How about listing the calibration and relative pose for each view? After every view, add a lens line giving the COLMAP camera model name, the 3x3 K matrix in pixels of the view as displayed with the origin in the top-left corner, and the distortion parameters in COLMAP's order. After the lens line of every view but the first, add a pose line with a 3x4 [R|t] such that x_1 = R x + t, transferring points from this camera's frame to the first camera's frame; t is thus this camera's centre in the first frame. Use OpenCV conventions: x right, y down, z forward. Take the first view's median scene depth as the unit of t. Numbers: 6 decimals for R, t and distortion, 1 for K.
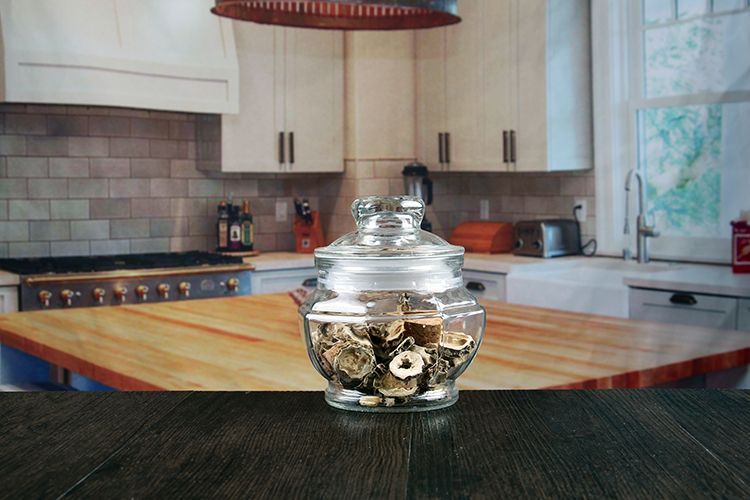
lens RADIAL K [[1208.5, 0, 375.0], [0, 1208.5, 250.0], [0, 0, 1]] dist [0.052354, 0.542542]
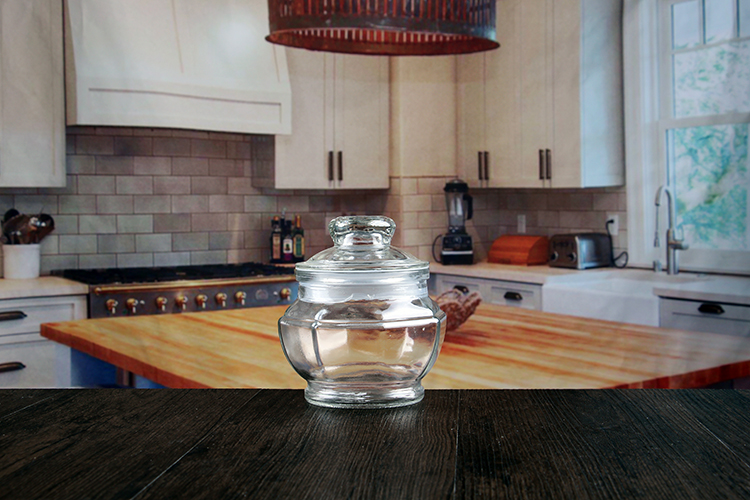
lens RADIAL K [[1208.5, 0, 375.0], [0, 1208.5, 250.0], [0, 0, 1]] dist [0.052354, 0.542542]
pose [[0.999561, 0.000560, -0.029607, -0.006725], [-0.000802, 0.999966, -0.008168, -0.001664], [0.029601, 0.008189, 0.999528, -0.065468]]
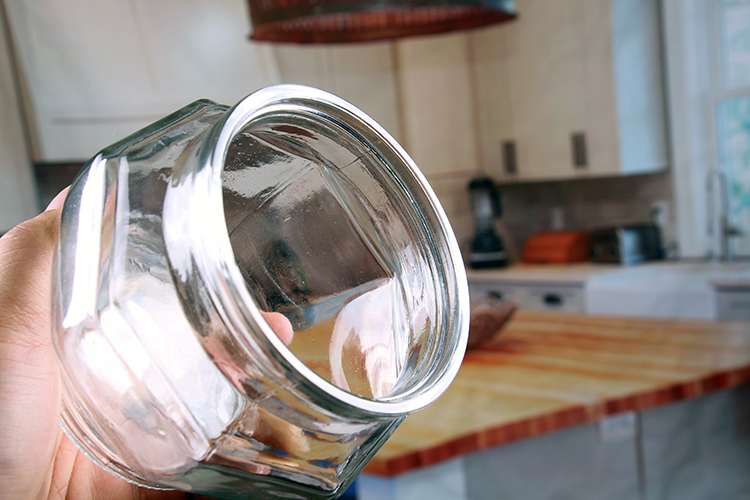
lens RADIAL K [[1208.5, 0, 375.0], [0, 1208.5, 250.0], [0, 0, 1]] dist [0.052354, 0.542542]
pose [[0.995534, -0.089659, -0.029545, -0.026114], [0.093994, 0.970481, 0.222106, -0.237549], [0.008759, -0.223891, 0.974575, 0.069383]]
